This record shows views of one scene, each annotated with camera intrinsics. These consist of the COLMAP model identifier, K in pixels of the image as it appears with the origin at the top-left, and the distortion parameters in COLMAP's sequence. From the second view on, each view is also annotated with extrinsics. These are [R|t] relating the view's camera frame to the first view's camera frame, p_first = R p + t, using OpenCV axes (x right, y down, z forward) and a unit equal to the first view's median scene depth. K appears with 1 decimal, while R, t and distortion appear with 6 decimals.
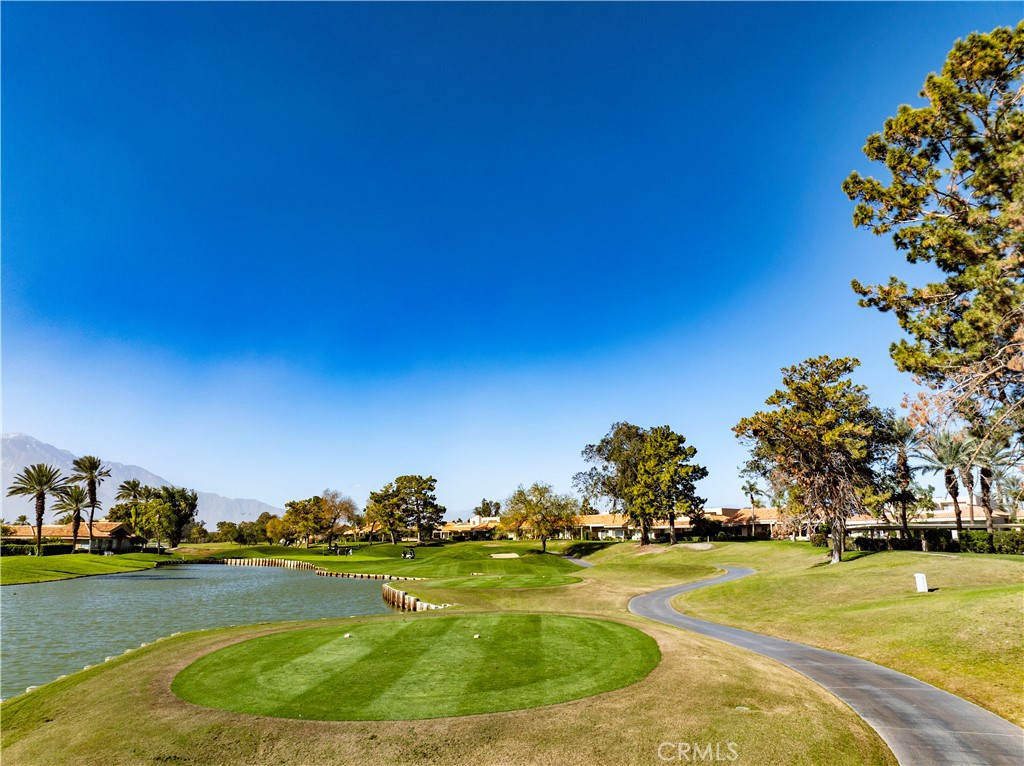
lens RADIAL K [[720.4, 0, 511.4], [0, 720.4, 380.0], [0, 0, 1]] dist [-0.045314, 0.013262]
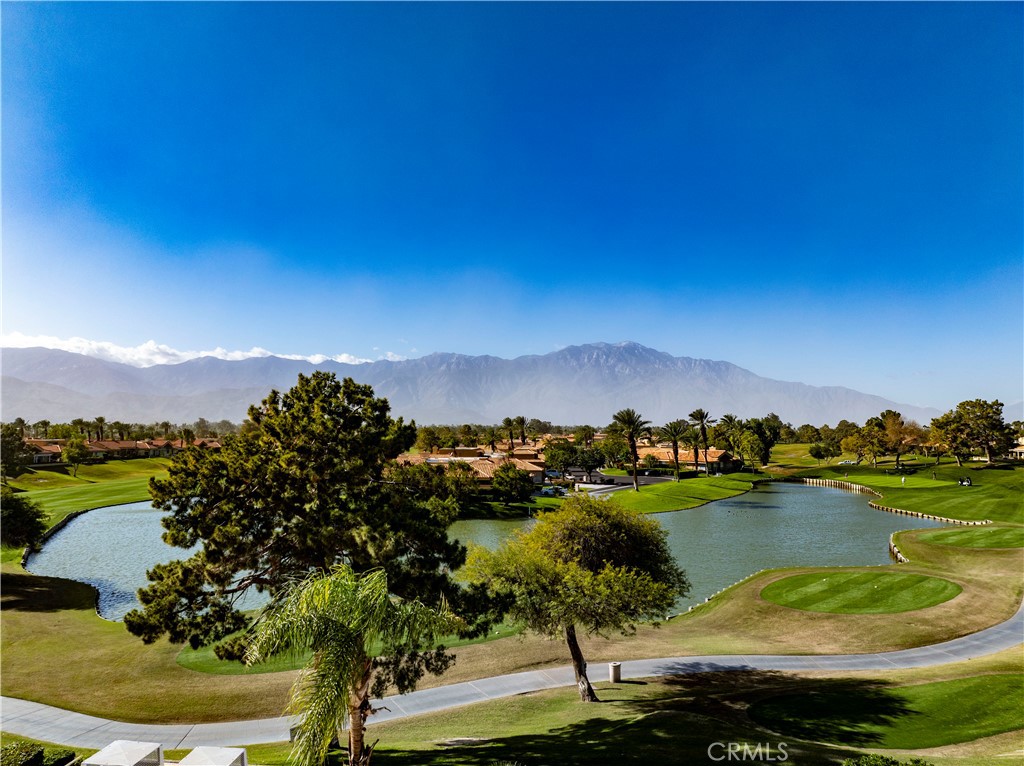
lens RADIAL K [[720.4, 0, 512.6], [0, 720.4, 378.0], [0, 0, 1]] dist [-0.045314, 0.013262]
pose [[0.716096, -0.049767, -0.696225, 0.144523], [0.154527, 0.984008, 0.088599, -0.139704], [0.680681, -0.171031, 0.712335, -0.271471]]
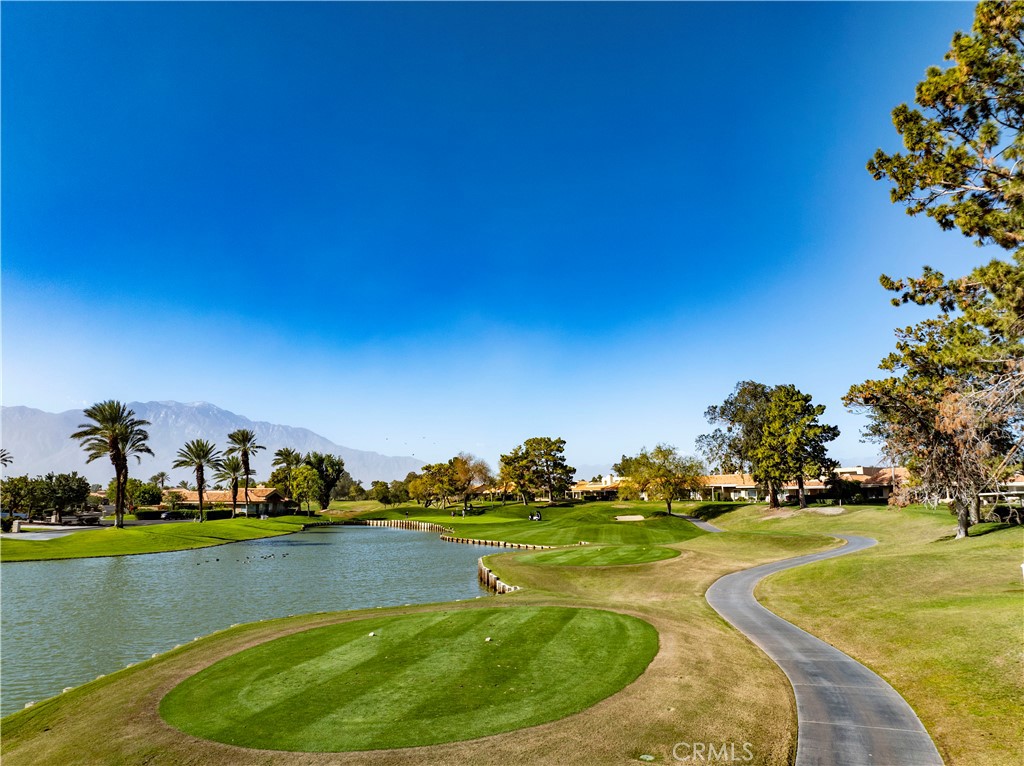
lens RADIAL K [[720.4, 0, 511.0], [0, 720.4, 380.2], [0, 0, 1]] dist [-0.045314, 0.013262]
pose [[0.979624, -0.034888, -0.197787, 0.036257], [0.047237, 0.997195, 0.058063, -0.013795], [0.195207, -0.066222, 0.978524, 0.001954]]
